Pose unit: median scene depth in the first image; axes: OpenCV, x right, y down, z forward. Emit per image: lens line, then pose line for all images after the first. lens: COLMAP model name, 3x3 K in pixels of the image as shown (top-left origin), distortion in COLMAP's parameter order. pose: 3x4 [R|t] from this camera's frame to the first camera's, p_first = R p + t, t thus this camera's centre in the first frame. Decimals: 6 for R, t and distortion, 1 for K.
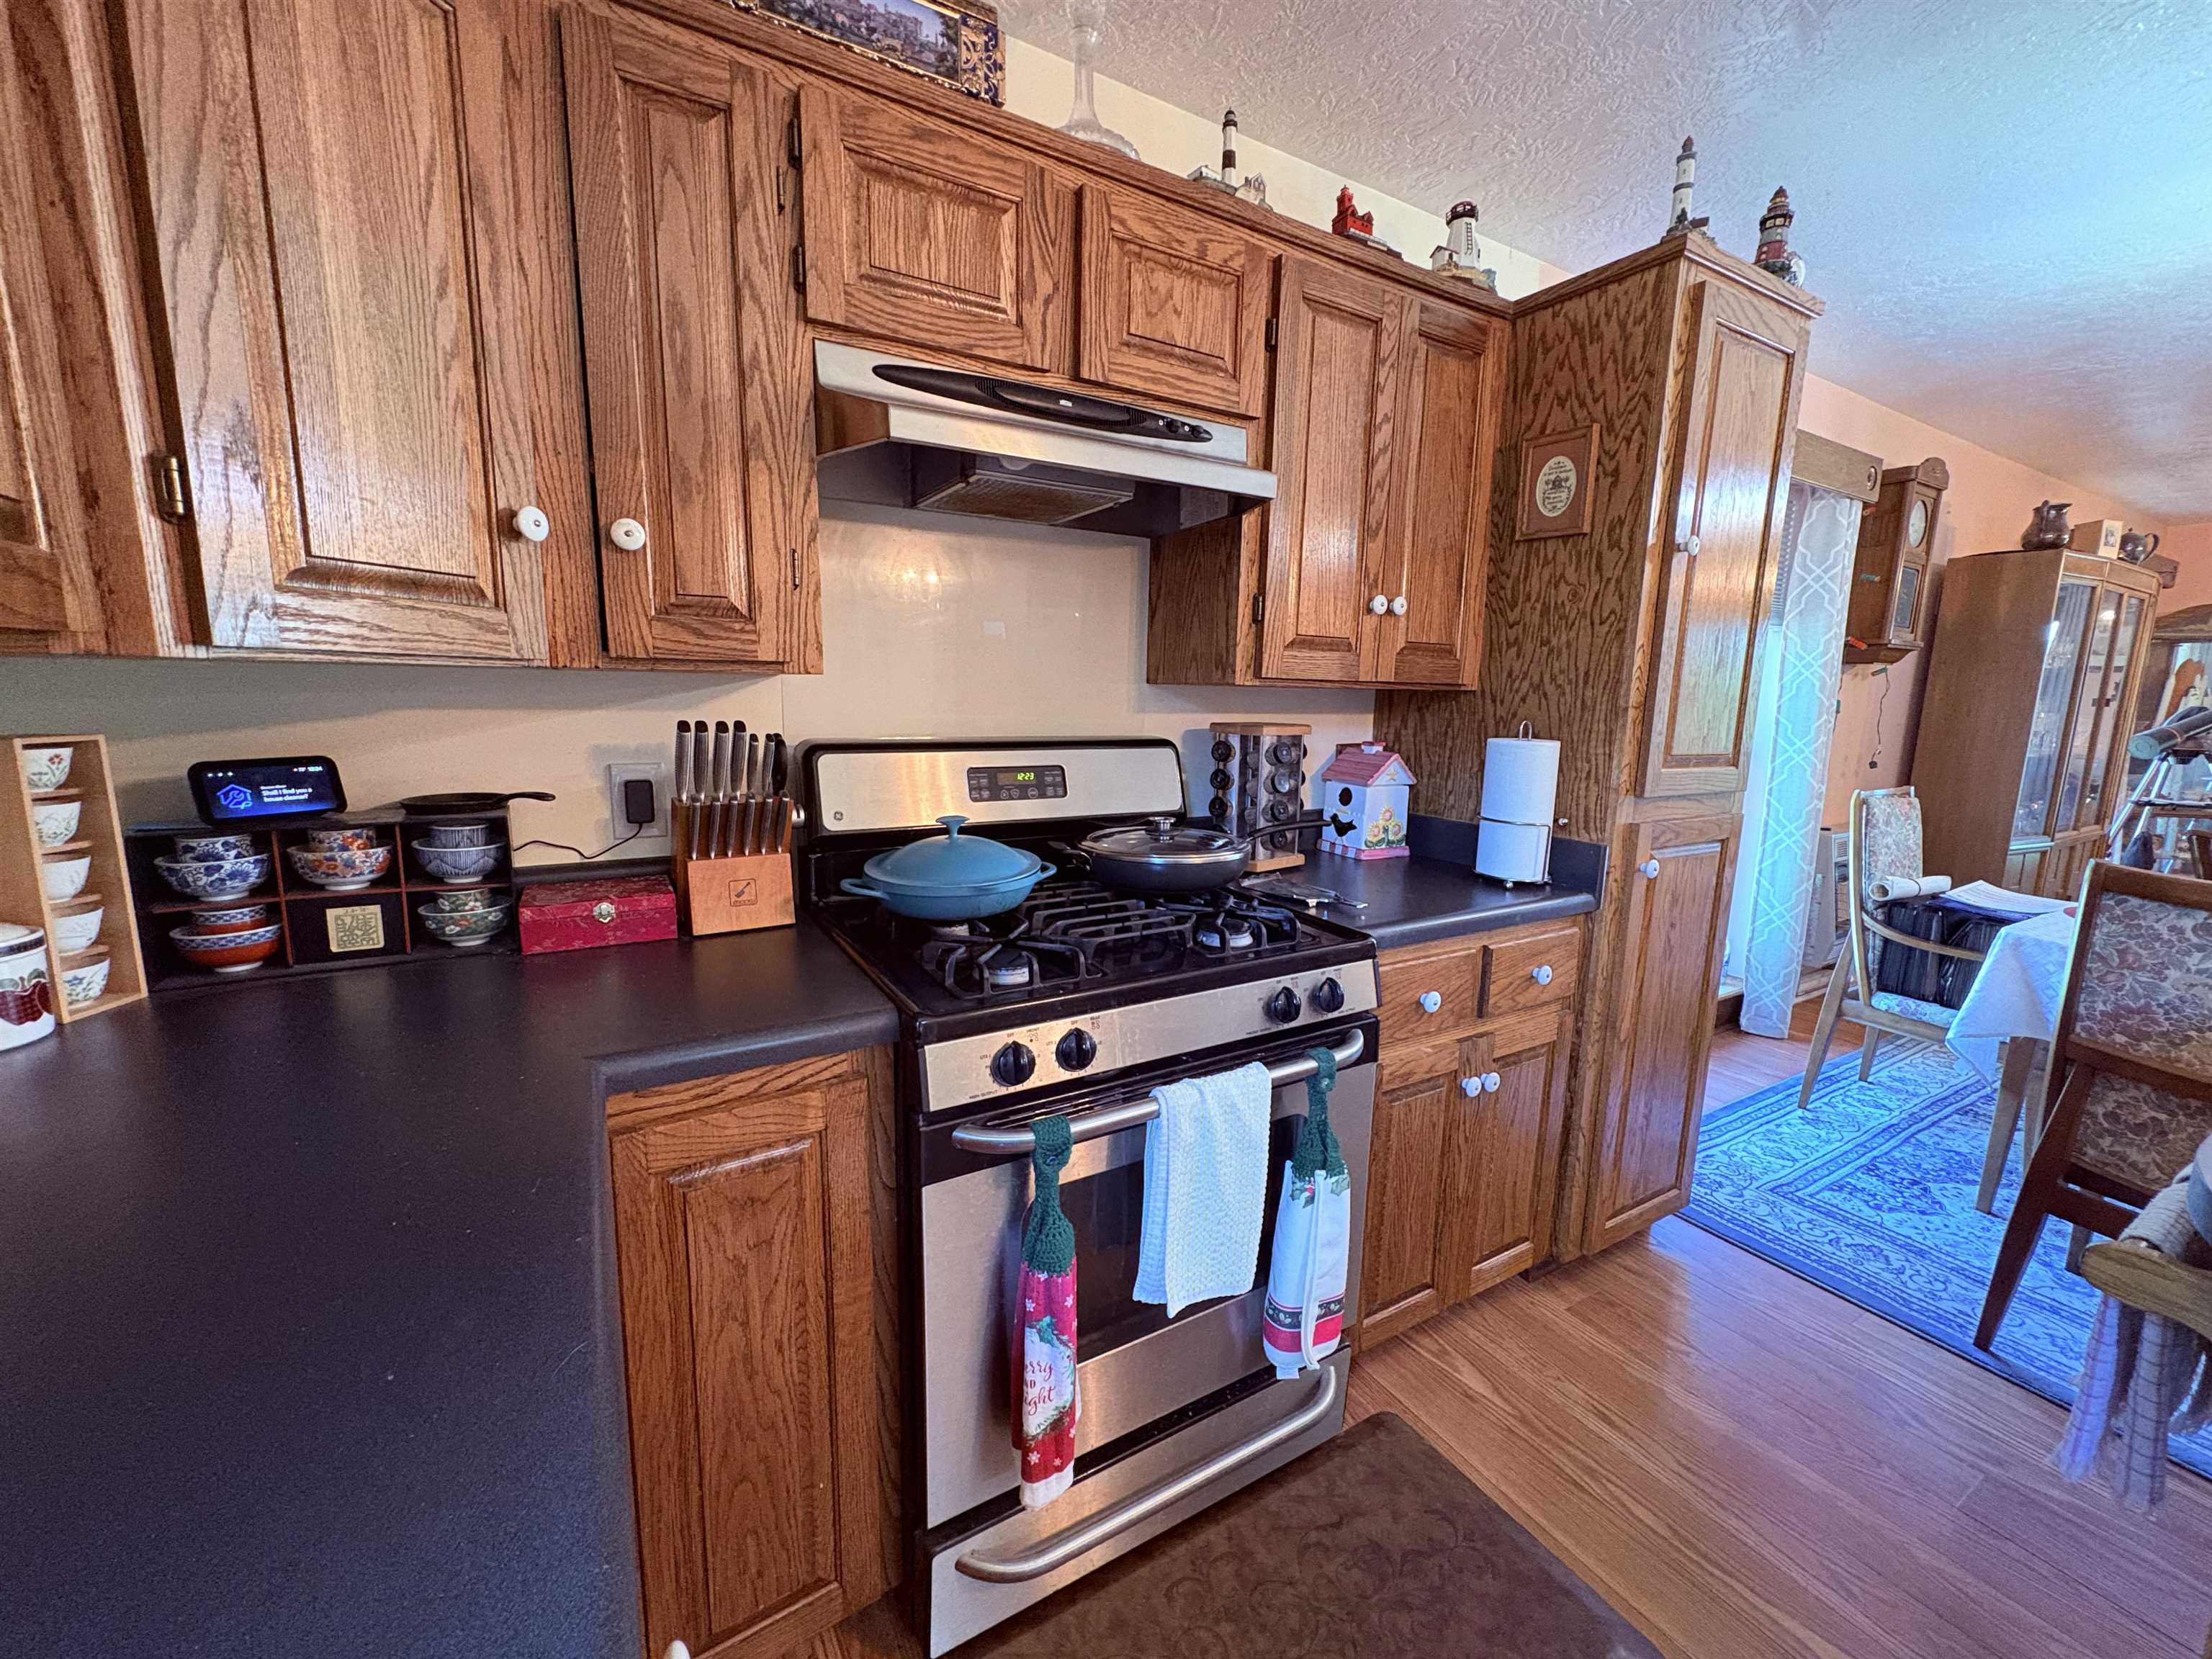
lens RADIAL K [[883.7, 0, 1105.6], [0, 883.7, 829.5], [0, 0, 1]] dist [0.000136, 0.000170]
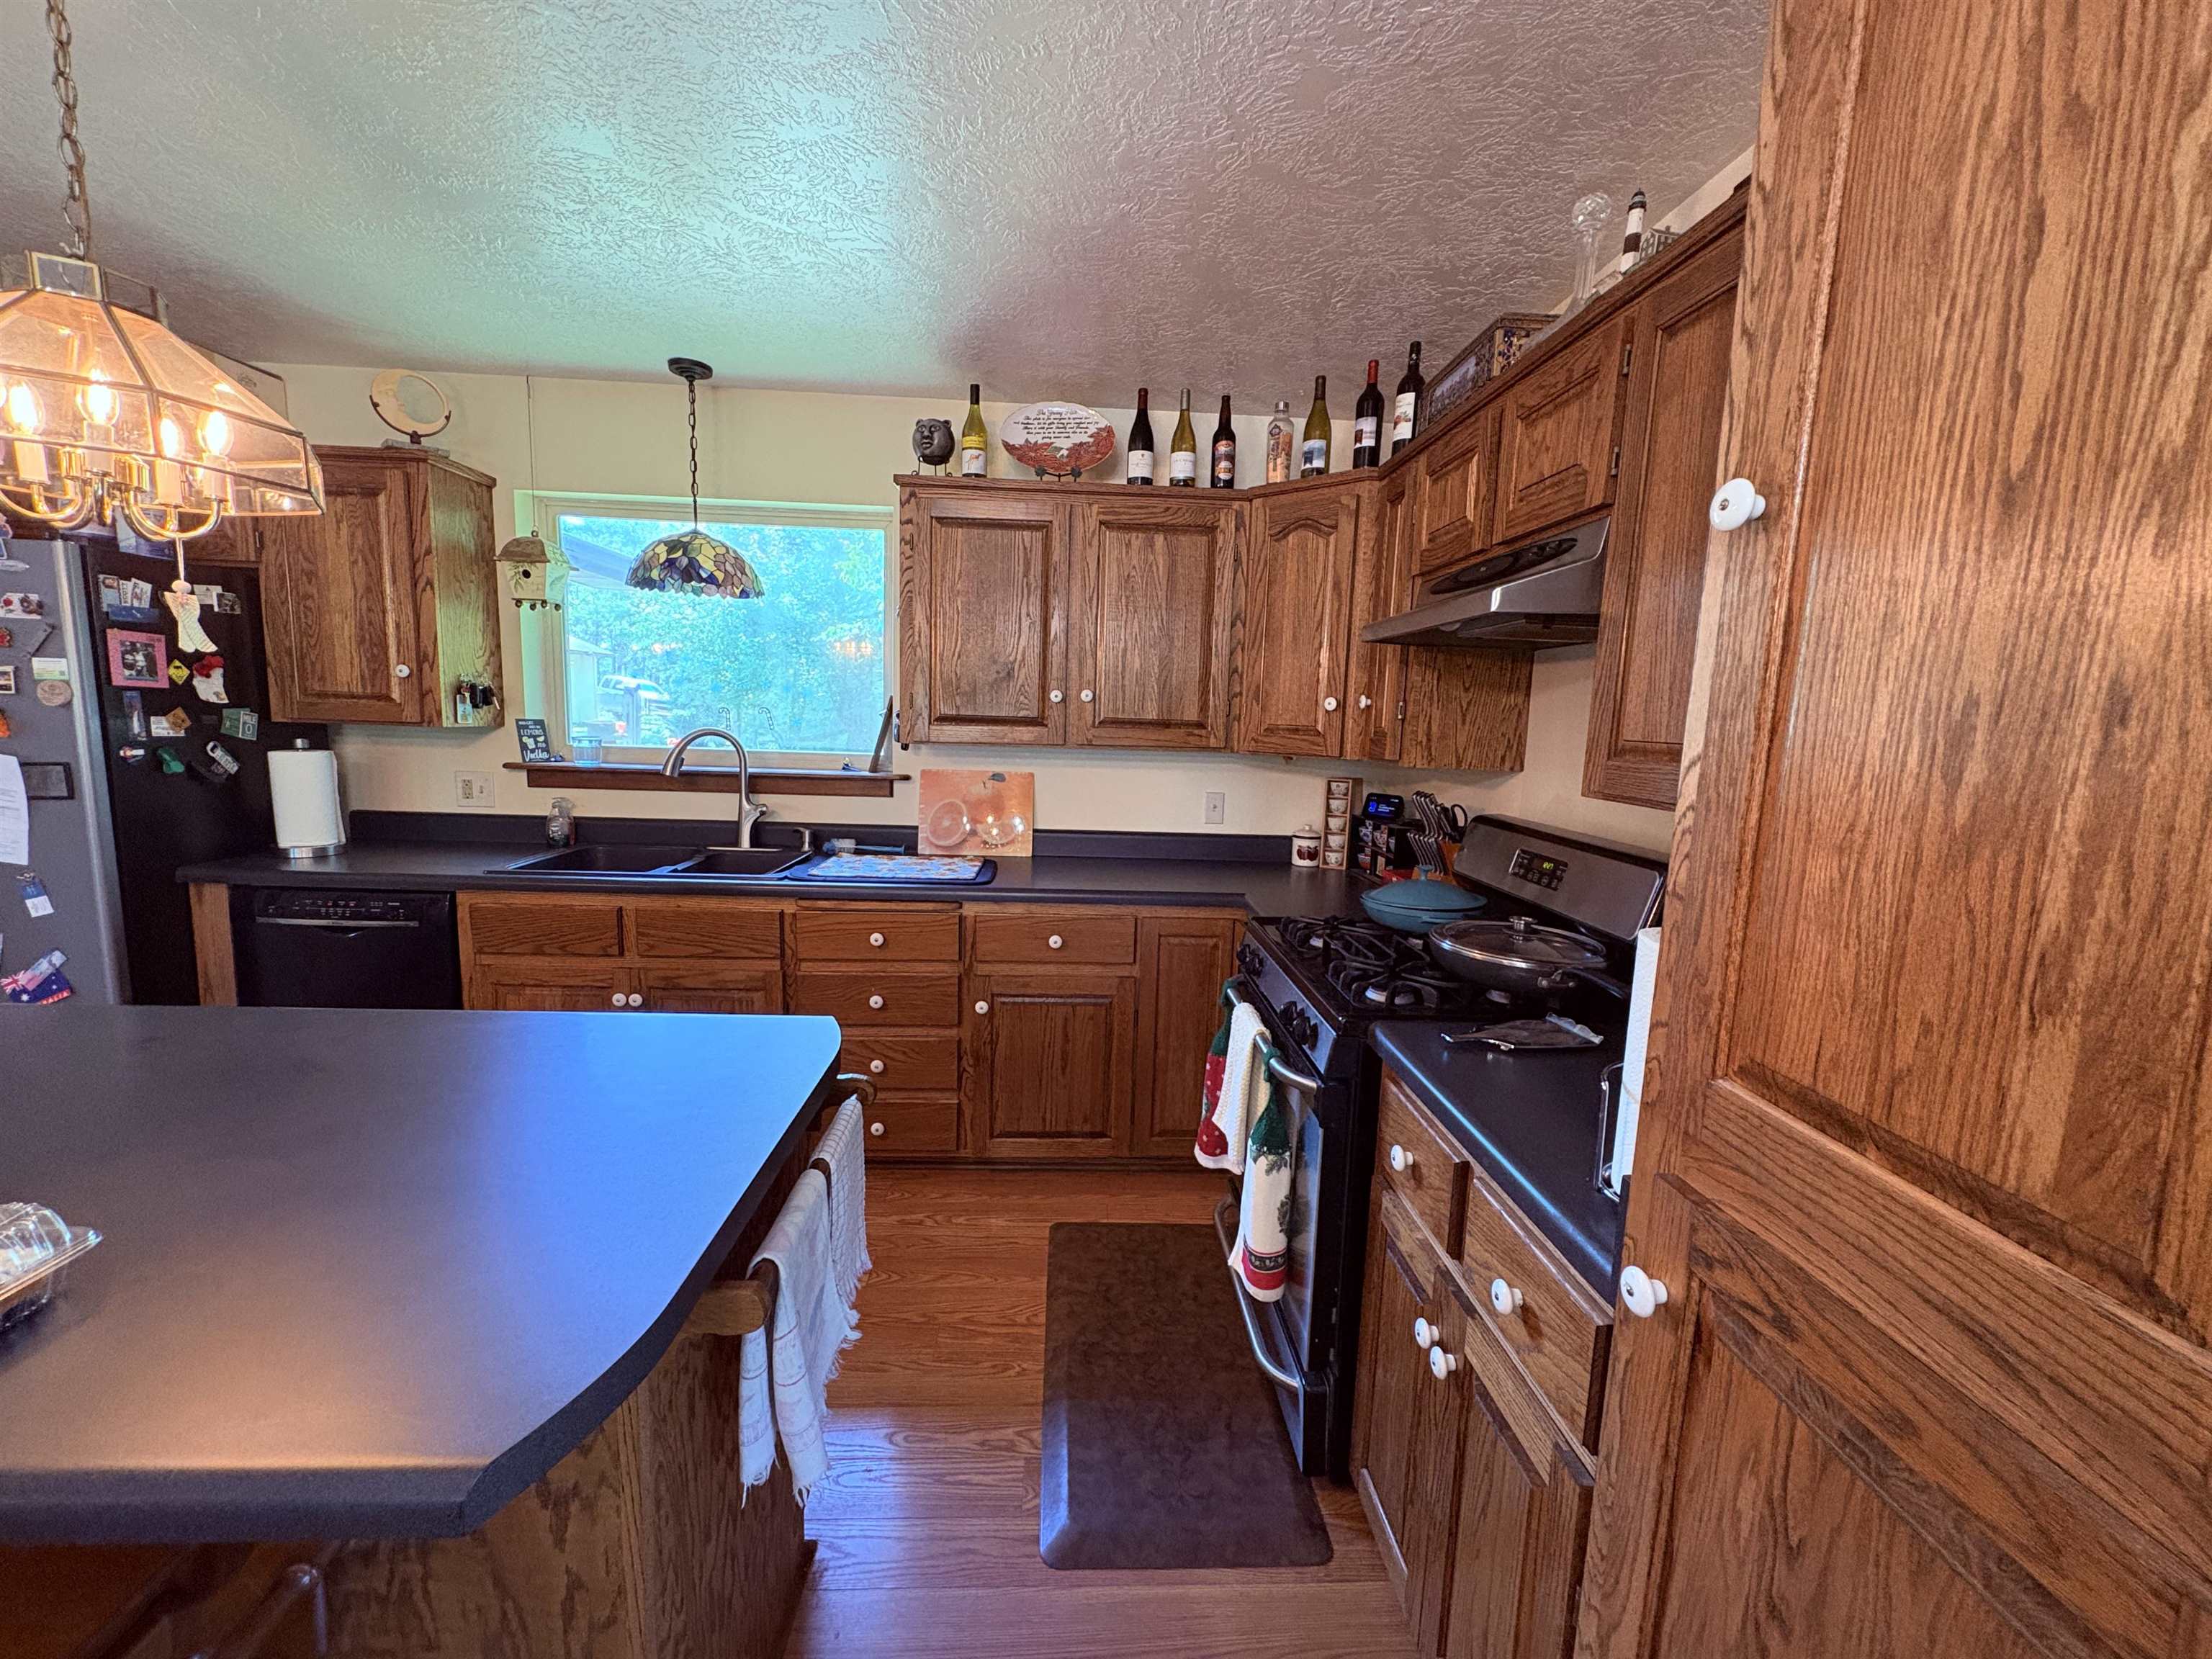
lens RADIAL K [[883.7, 0, 1105.8], [0, 883.7, 828.1], [0, 0, 1]] dist [0.000136, 0.000170]
pose [[-0.463594, 0.078269, -0.882584, 1.420509], [-0.184734, 0.965663, 0.182671, -0.254575], [0.866576, 0.247729, -0.433216, 1.199915]]
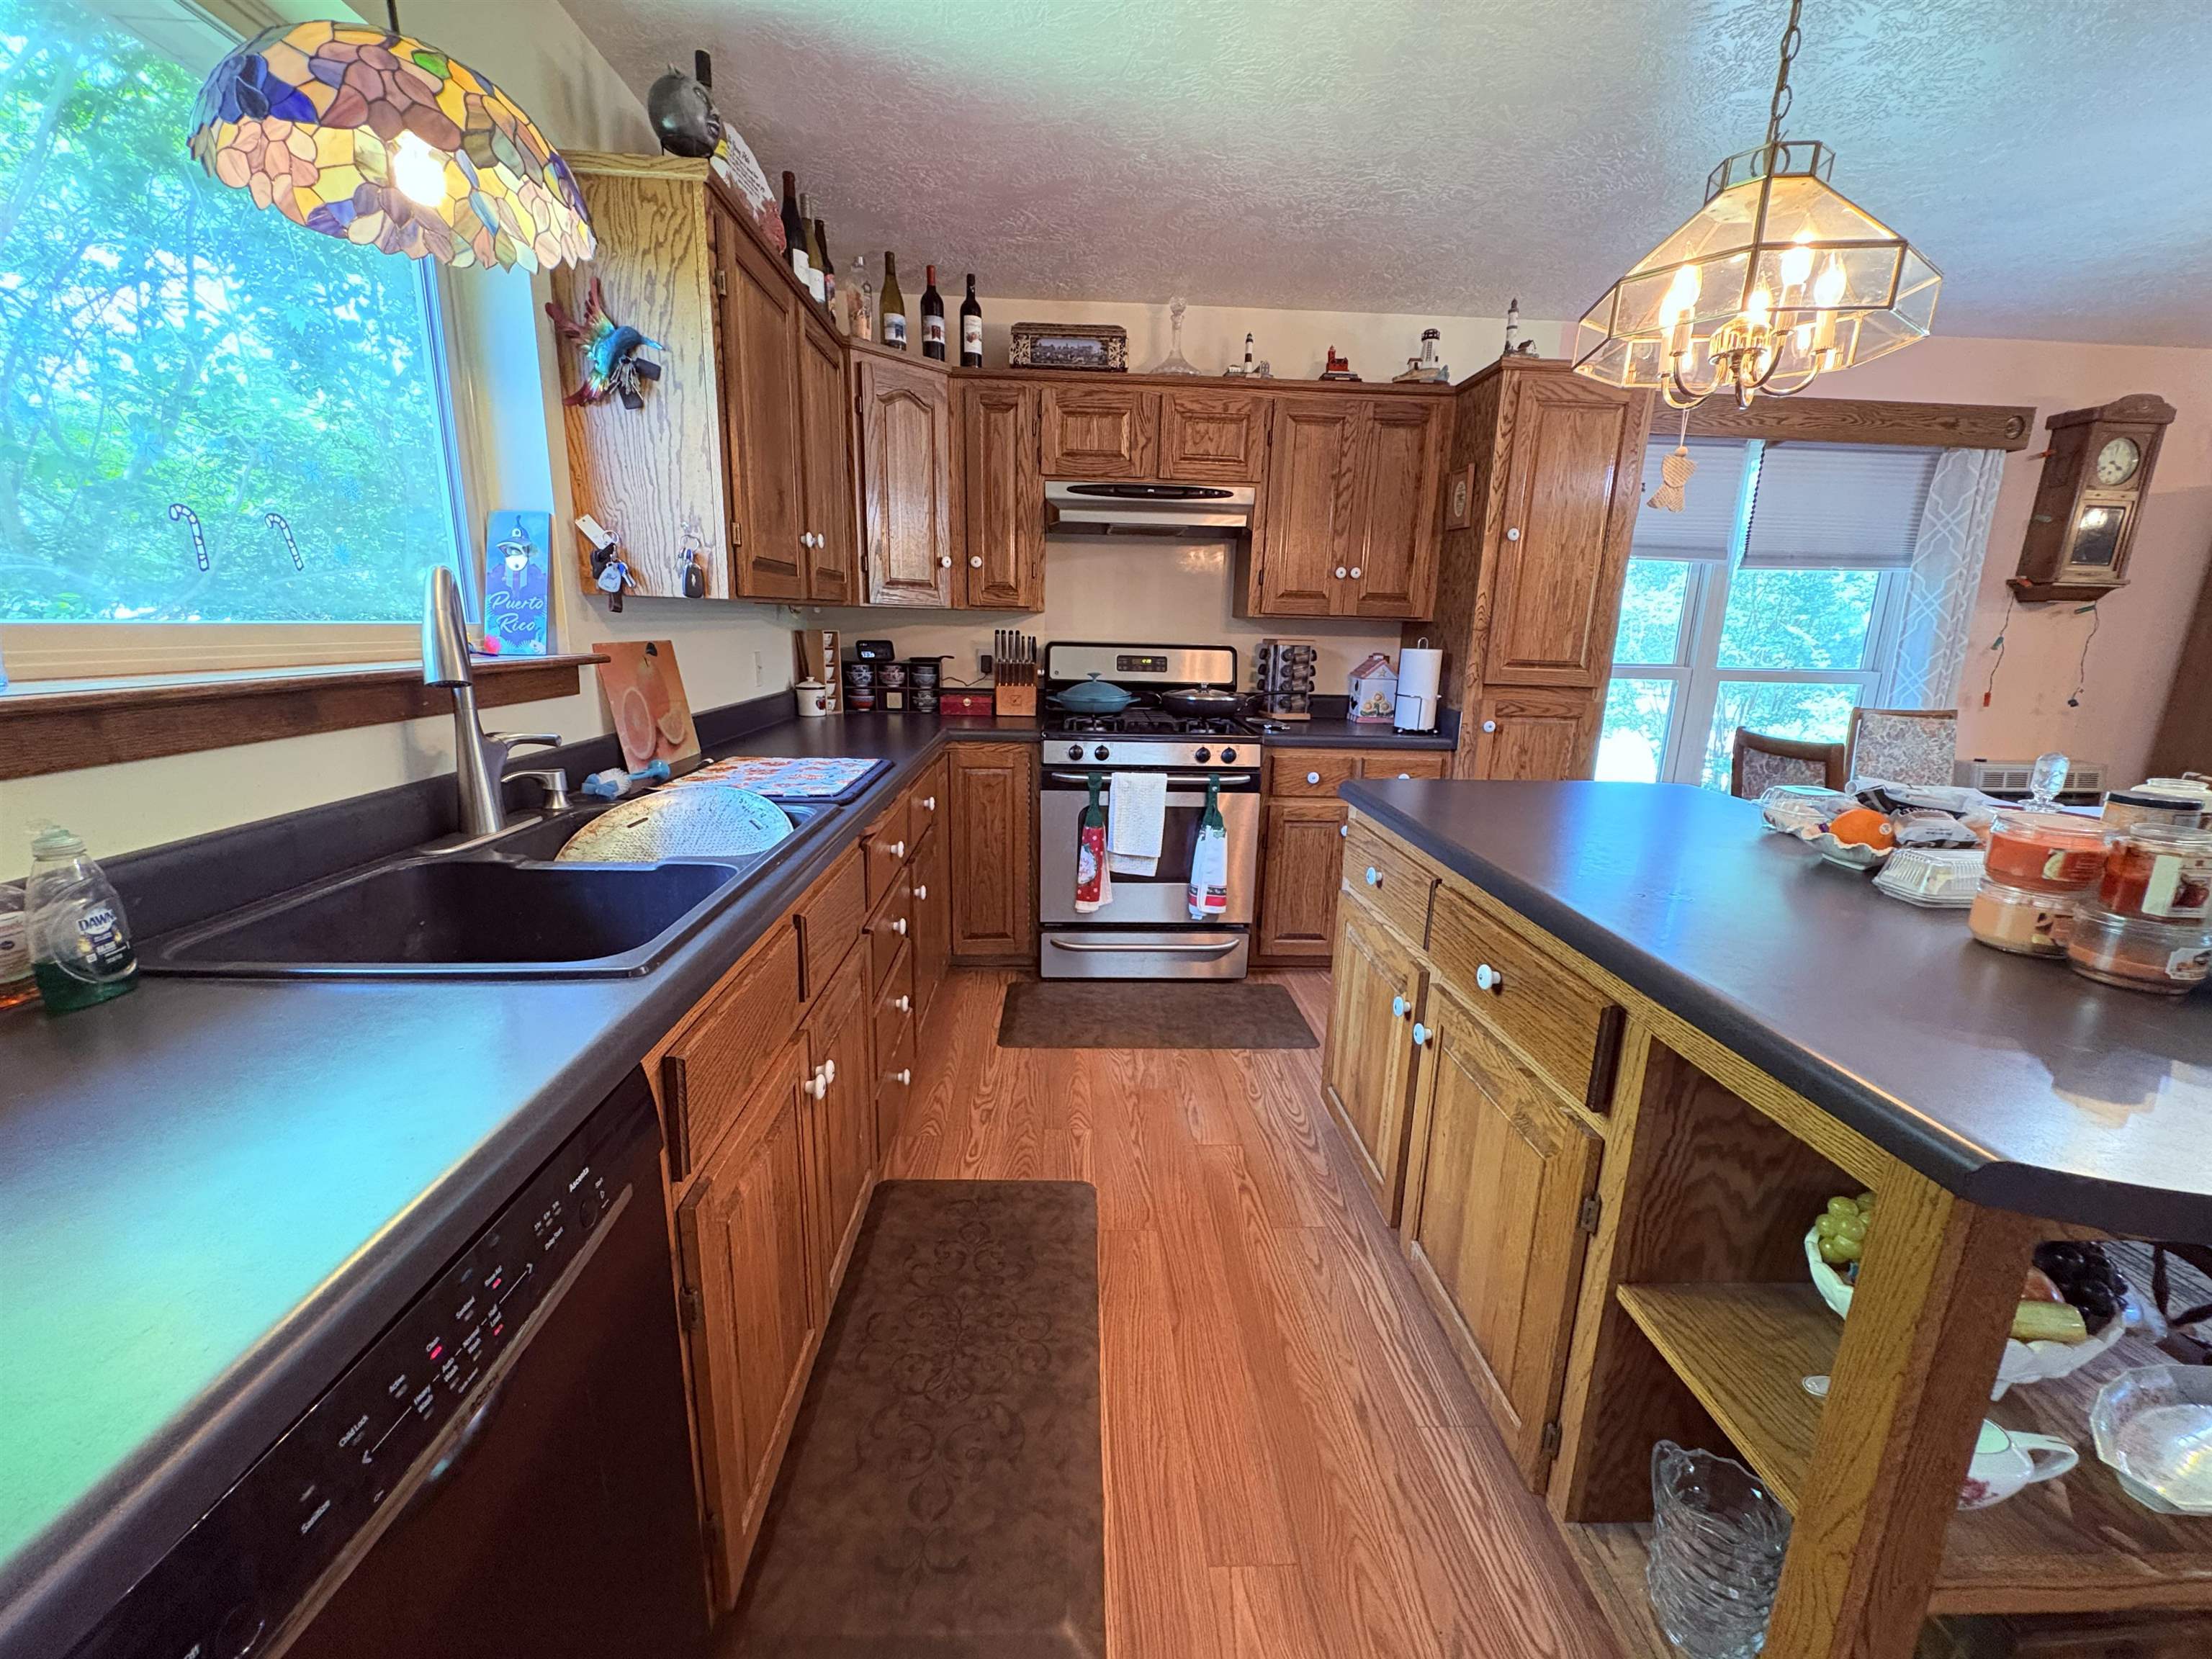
lens RADIAL K [[883.7, 0, 1106.6], [0, 883.7, 830.2], [0, 0, 1]] dist [0.000136, 0.000170]
pose [[0.884267, 0.106973, -0.454565, 1.002617], [-0.080544, 0.993758, 0.077180, 0.225056], [0.459984, -0.031636, 0.887363, -1.123841]]
